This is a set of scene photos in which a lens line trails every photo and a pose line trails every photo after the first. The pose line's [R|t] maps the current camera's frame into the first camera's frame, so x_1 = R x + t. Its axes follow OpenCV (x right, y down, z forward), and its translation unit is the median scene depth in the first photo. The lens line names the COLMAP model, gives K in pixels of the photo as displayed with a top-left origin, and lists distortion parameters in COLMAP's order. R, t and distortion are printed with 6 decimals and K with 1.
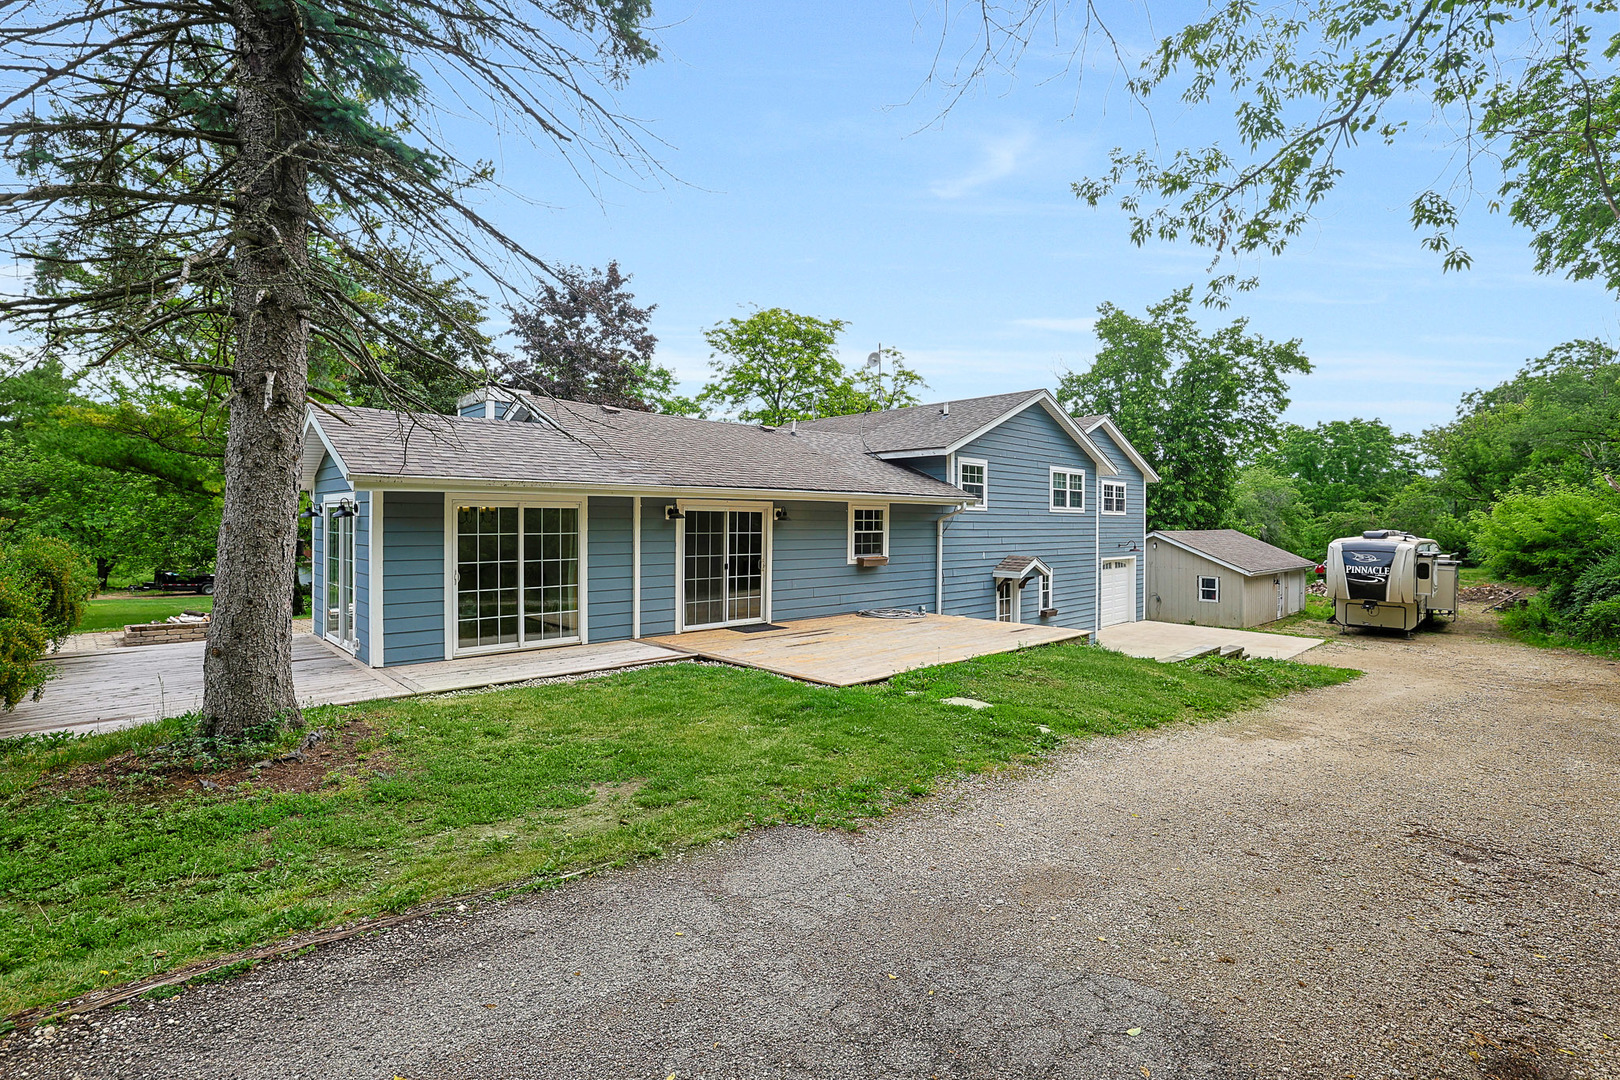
lens RADIAL K [[721.8, 0, 806.5], [0, 721.8, 538.8], [0, 0, 1]] dist [-0.011893, 0.000914]
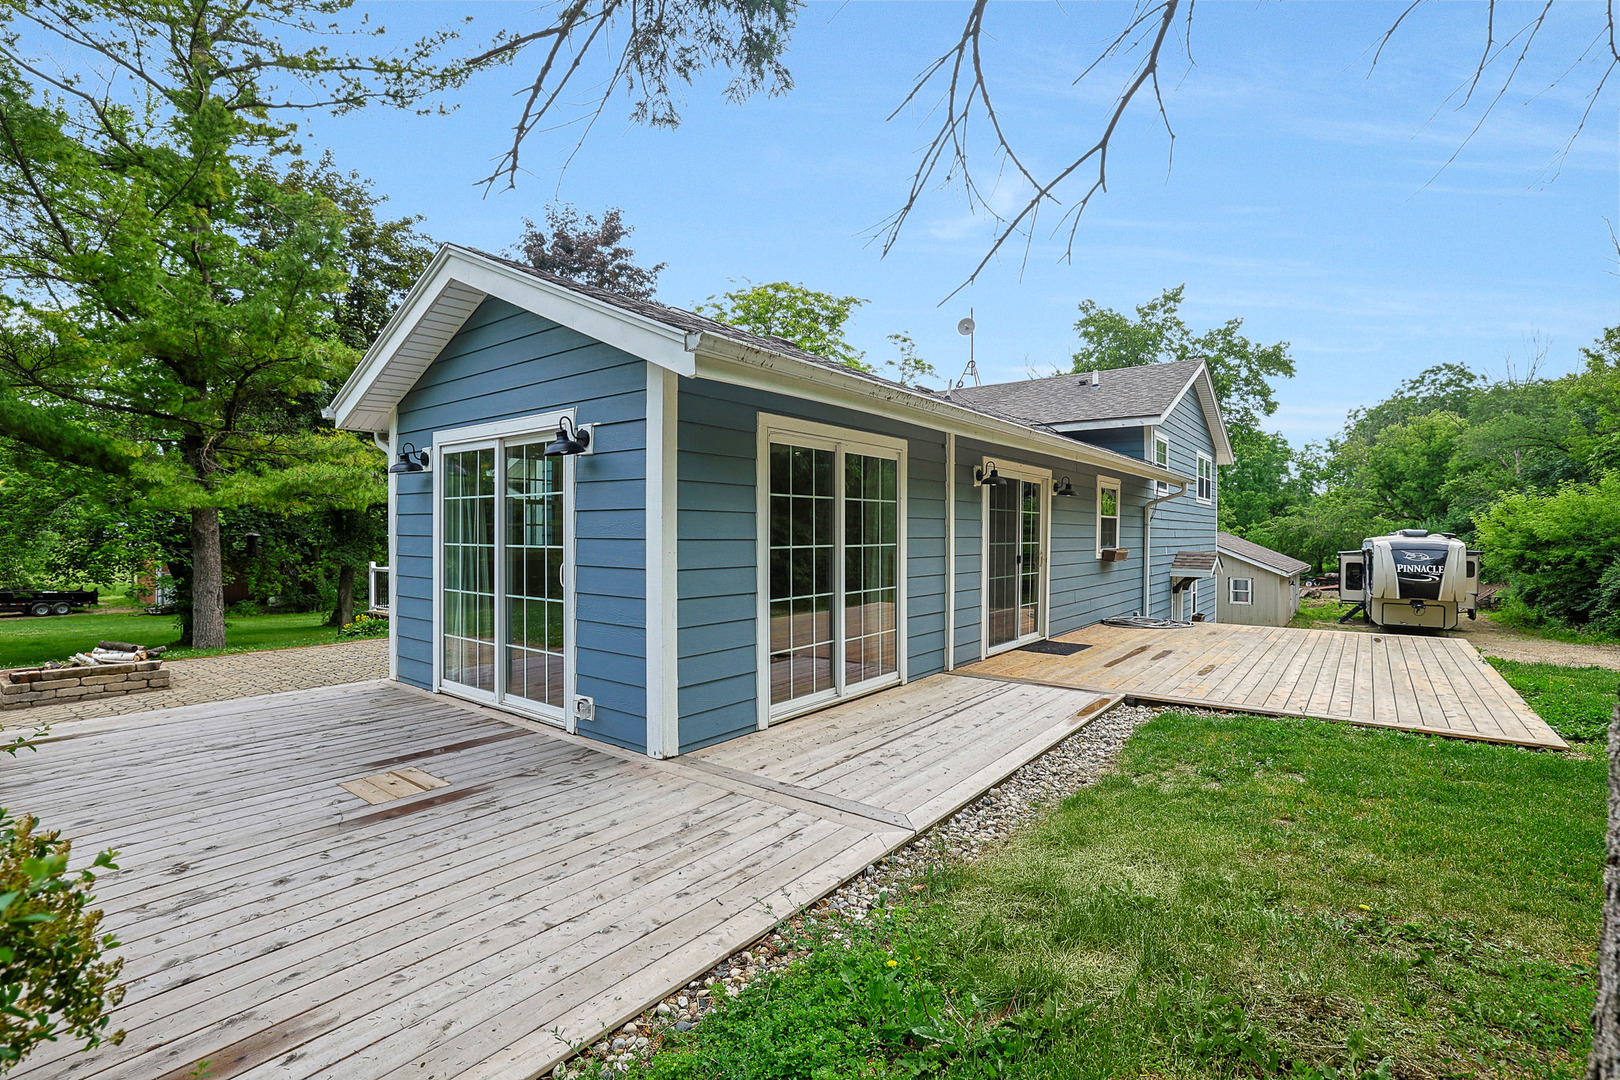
lens RADIAL K [[721.8, 0, 813.8], [0, 721.8, 540.8], [0, 0, 1]] dist [-0.011893, 0.000914]
pose [[0.988852, -0.002835, 0.148872, -0.161758], [0.004459, 0.999934, -0.010578, 0.010691], [-0.148833, 0.011124, 0.988800, 0.140462]]
